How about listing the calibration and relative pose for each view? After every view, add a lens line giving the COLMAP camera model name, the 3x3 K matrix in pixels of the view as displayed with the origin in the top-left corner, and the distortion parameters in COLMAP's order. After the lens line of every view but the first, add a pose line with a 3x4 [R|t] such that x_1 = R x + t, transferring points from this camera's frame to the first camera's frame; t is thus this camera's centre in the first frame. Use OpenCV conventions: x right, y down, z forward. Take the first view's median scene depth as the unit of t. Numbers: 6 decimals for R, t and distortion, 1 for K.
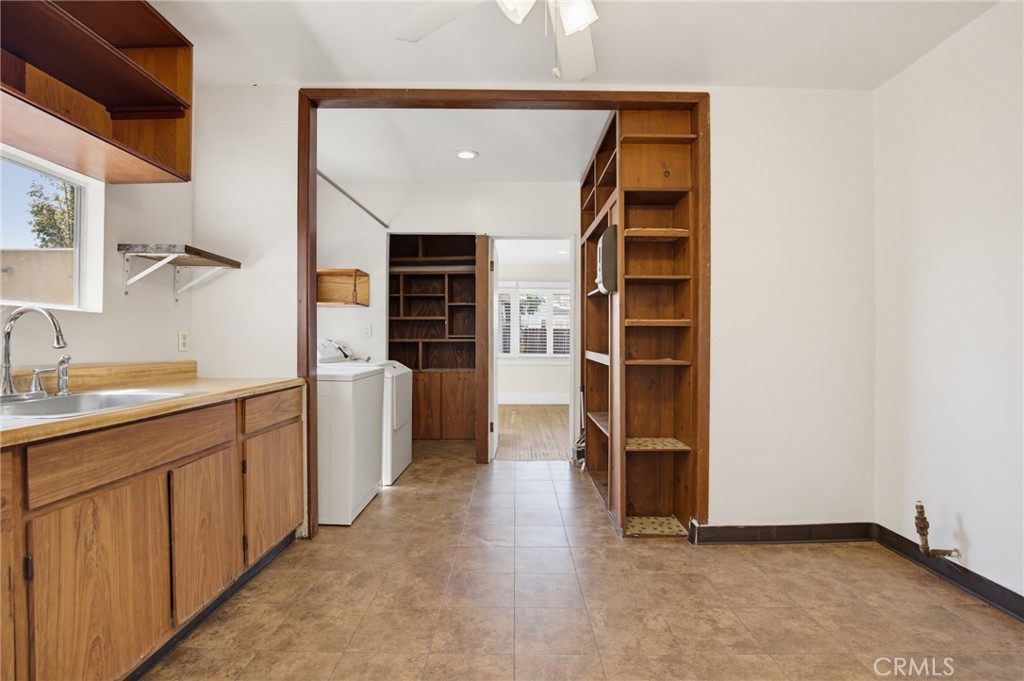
lens RADIAL K [[485.3, 0, 513.9], [0, 485.3, 342.8], [0, 0, 1]] dist [-0.001449, -0.000034]
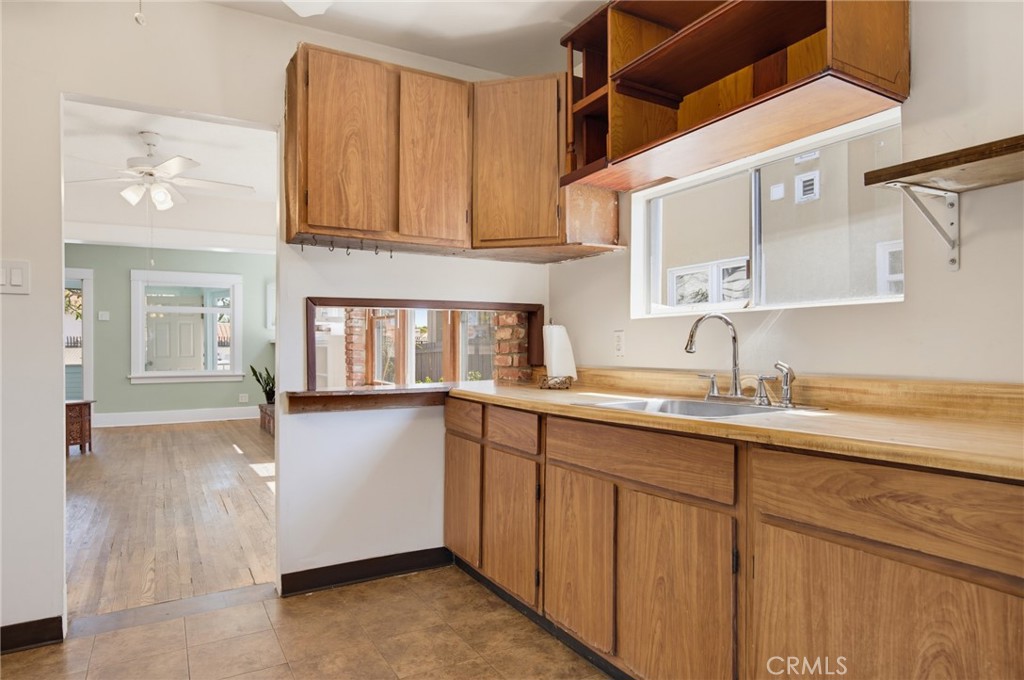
lens RADIAL K [[609.6, 0, 512.6], [0, 609.6, 349.4], [0, 0, 1]] dist [-0.003297, -0.000320]
pose [[-0.863575, 0.007604, -0.504164, 0.046536], [0.008157, 0.999966, 0.001111, -0.000950], [0.504155, -0.003153, -0.863607, 1.714673]]
